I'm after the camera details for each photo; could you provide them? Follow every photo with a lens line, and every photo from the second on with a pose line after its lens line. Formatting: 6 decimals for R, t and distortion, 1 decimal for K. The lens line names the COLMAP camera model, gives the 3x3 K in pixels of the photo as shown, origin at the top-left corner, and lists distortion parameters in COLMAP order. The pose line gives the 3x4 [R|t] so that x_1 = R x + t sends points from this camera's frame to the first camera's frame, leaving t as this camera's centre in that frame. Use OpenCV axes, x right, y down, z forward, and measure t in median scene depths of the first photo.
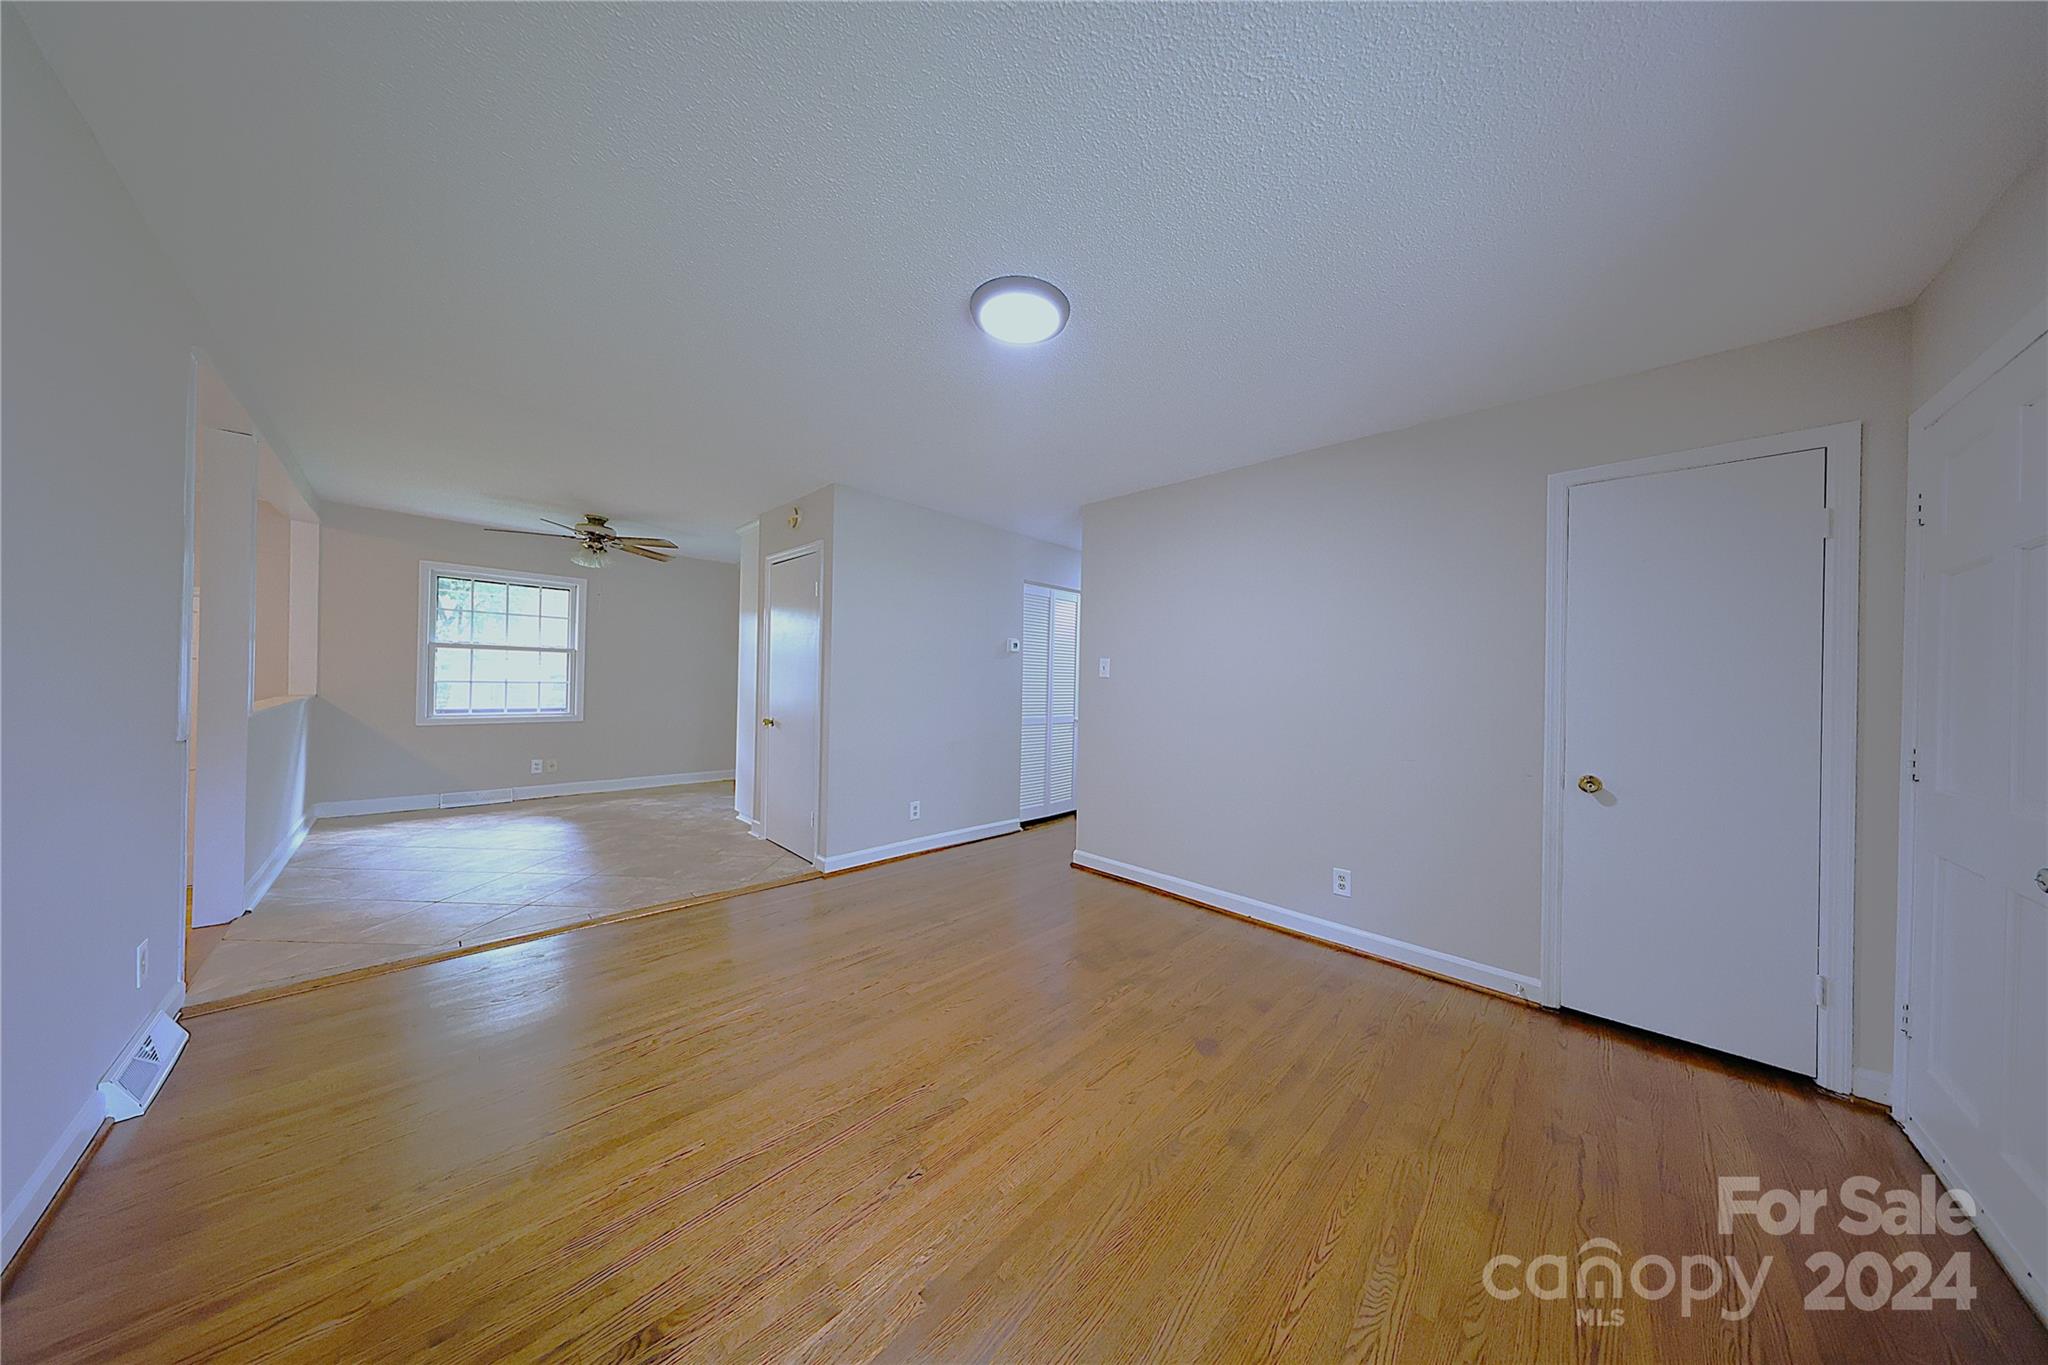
lens RADIAL K [[595.8, 0, 1017.1], [0, 595.8, 681.4], [0, 0, 1]] dist [0.000104, 0.000006]
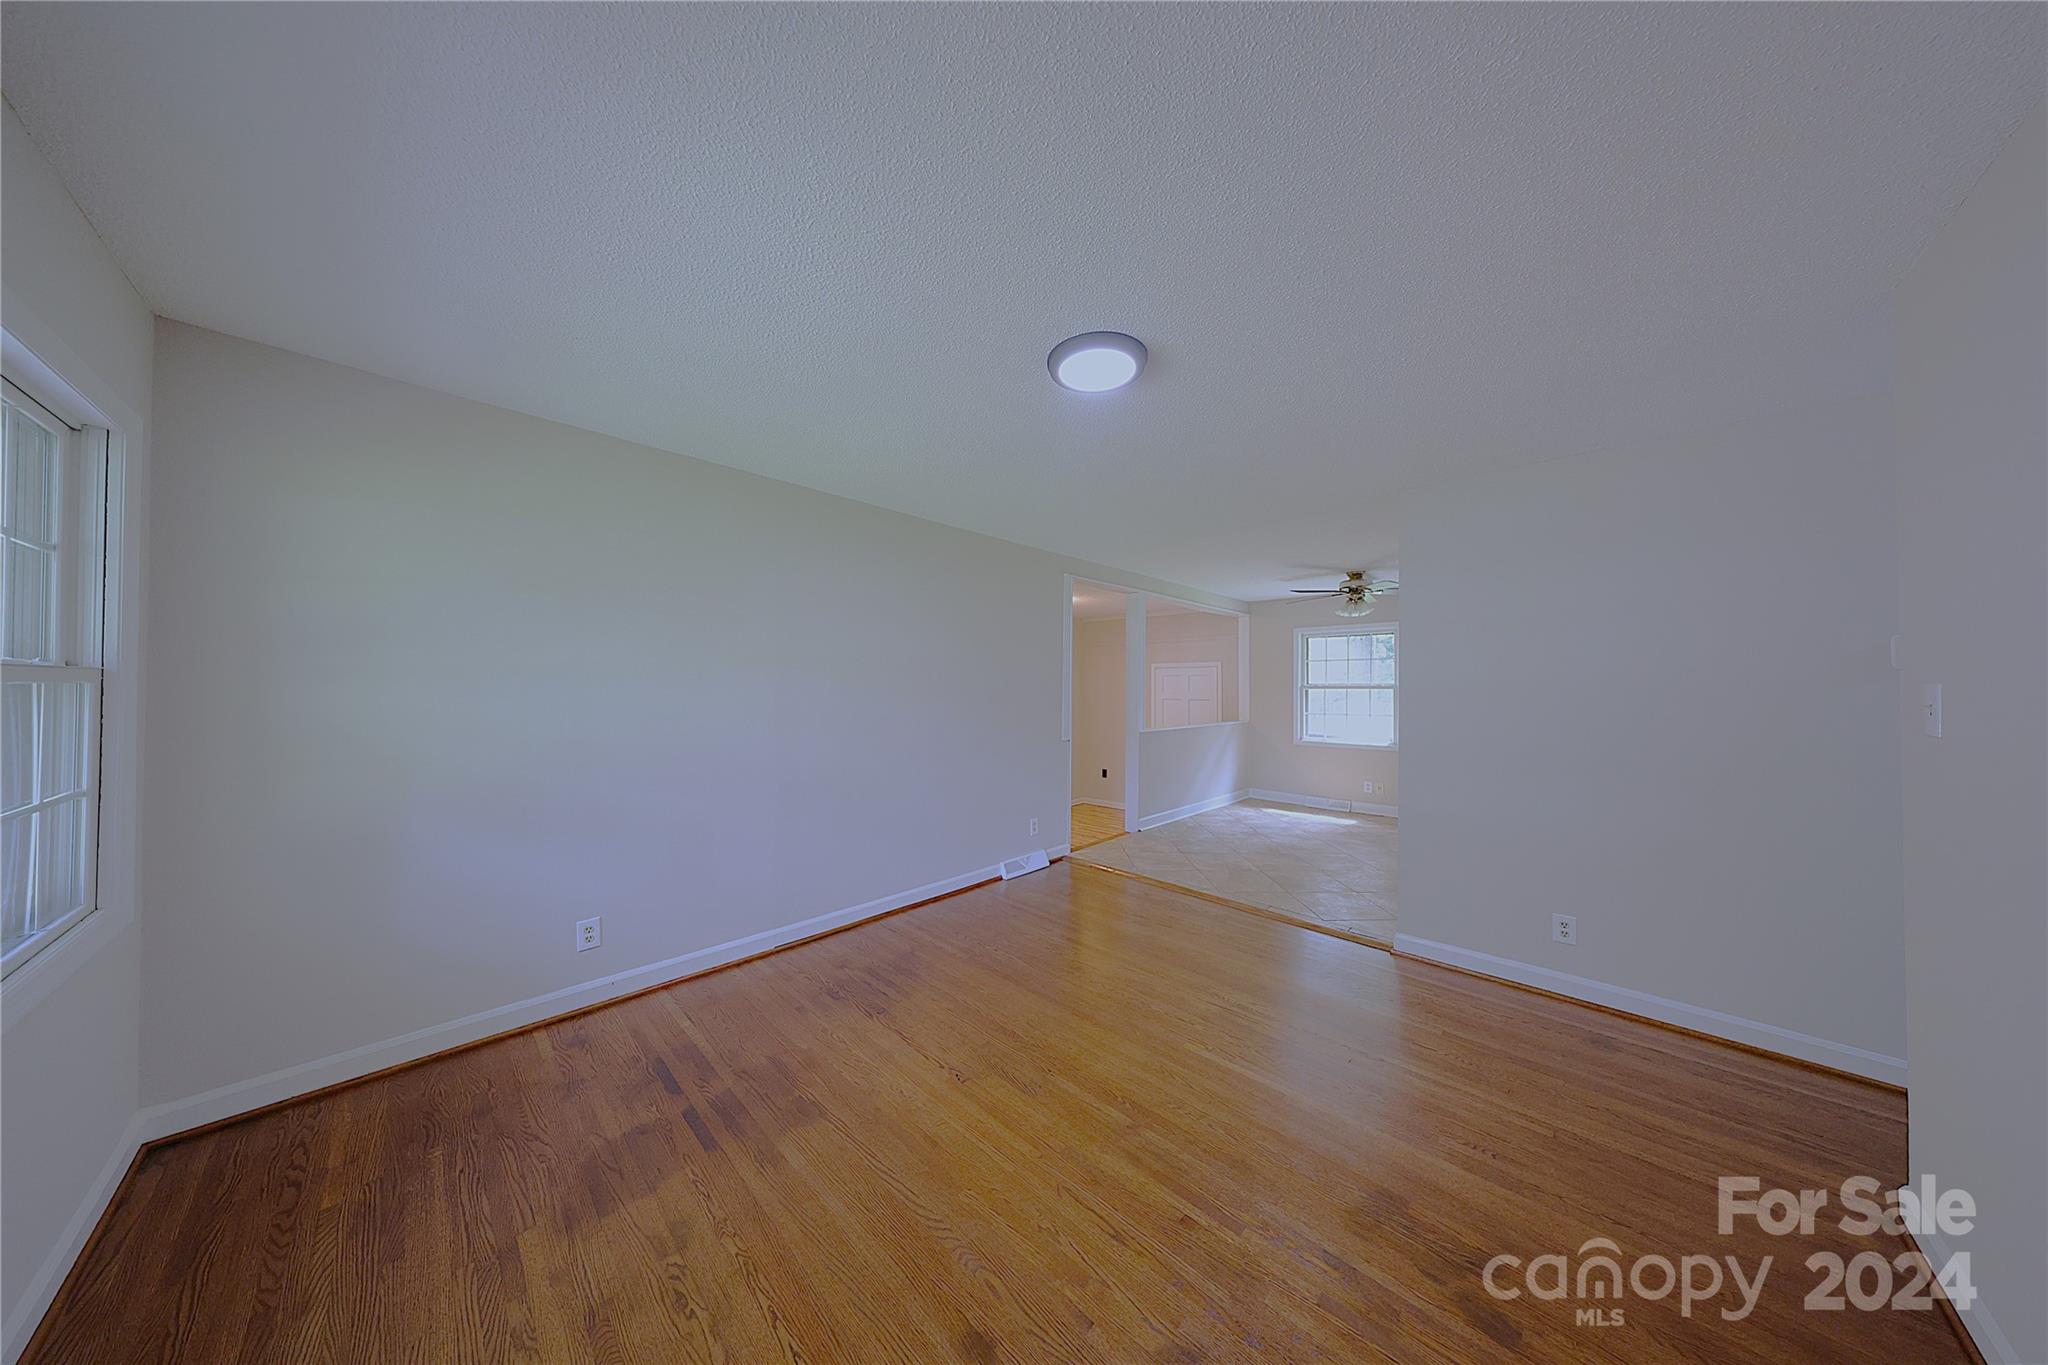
lens RADIAL K [[595.8, 0, 1017.1], [0, 595.8, 681.4], [0, 0, 1]] dist [0.000104, 0.000006]
pose [[0.008706, -0.040632, -0.999136, 0.819862], [-0.010438, 0.999116, -0.040722, -0.020442], [0.999908, 0.010784, 0.008275, 0.735634]]
